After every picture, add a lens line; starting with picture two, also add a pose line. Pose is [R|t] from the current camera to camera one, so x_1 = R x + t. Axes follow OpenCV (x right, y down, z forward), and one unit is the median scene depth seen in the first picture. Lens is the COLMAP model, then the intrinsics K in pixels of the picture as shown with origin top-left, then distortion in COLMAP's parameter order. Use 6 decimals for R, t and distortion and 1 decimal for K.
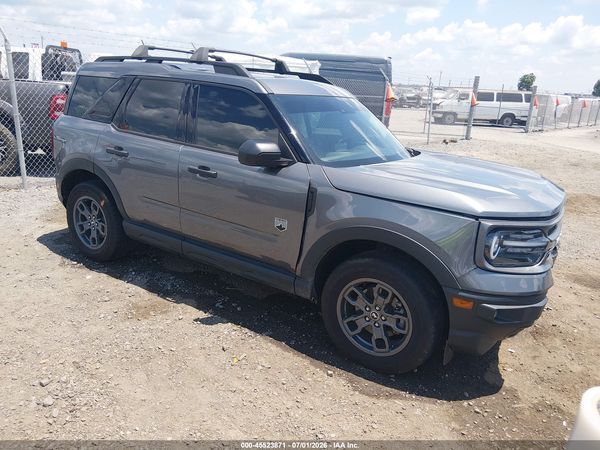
lens RADIAL K [[445.3, 0, 305.1], [0, 445.3, 223.2], [0, 0, 1]] dist [0.085005, -0.132920]
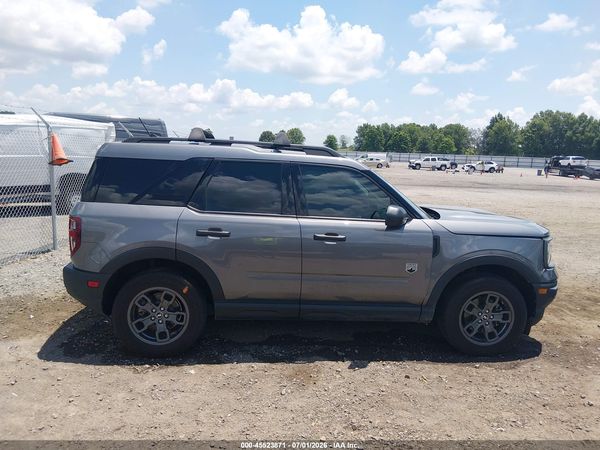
lens RADIAL K [[454.7, 0, 300.0], [0, 454.7, 225.0], [0, 0, 1]] dist [0.072777, -0.114439]
pose [[0.798487, -0.121156, 0.589695, -1.085755], [0.187158, 0.980959, -0.051881, -0.112352], [-0.572180, 0.151792, 0.805958, 0.098880]]
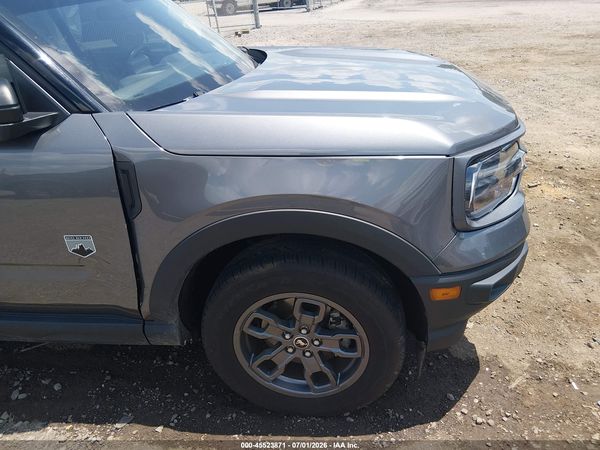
lens RADIAL K [[445.3, 0, 305.1], [0, 445.3, 223.2], [0, 0, 1]] dist [0.085005, -0.132920]
pose [[0.886273, -0.313985, 0.340489, 0.004614], [0.238849, 0.939686, 0.244831, -0.085974], [-0.396826, -0.135662, 0.907813, 0.443331]]
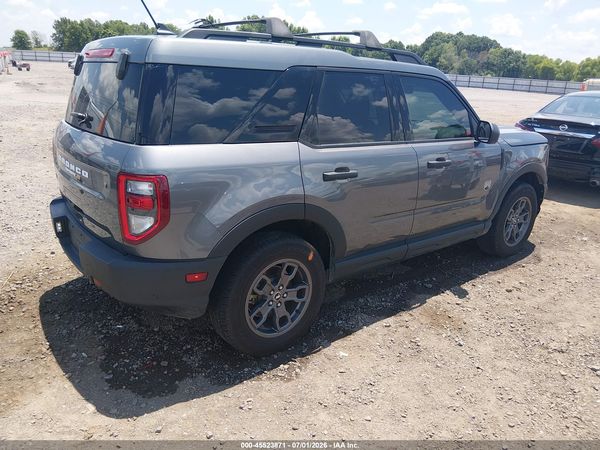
lens RADIAL K [[454.7, 0, 300.0], [0, 454.7, 225.0], [0, 0, 1]] dist [0.072777, -0.114439]
pose [[0.326357, -0.343317, 0.880695, -1.425003], [0.252796, 0.929473, 0.268654, -0.379403], [-0.910816, 0.134959, 0.390129, 0.992085]]
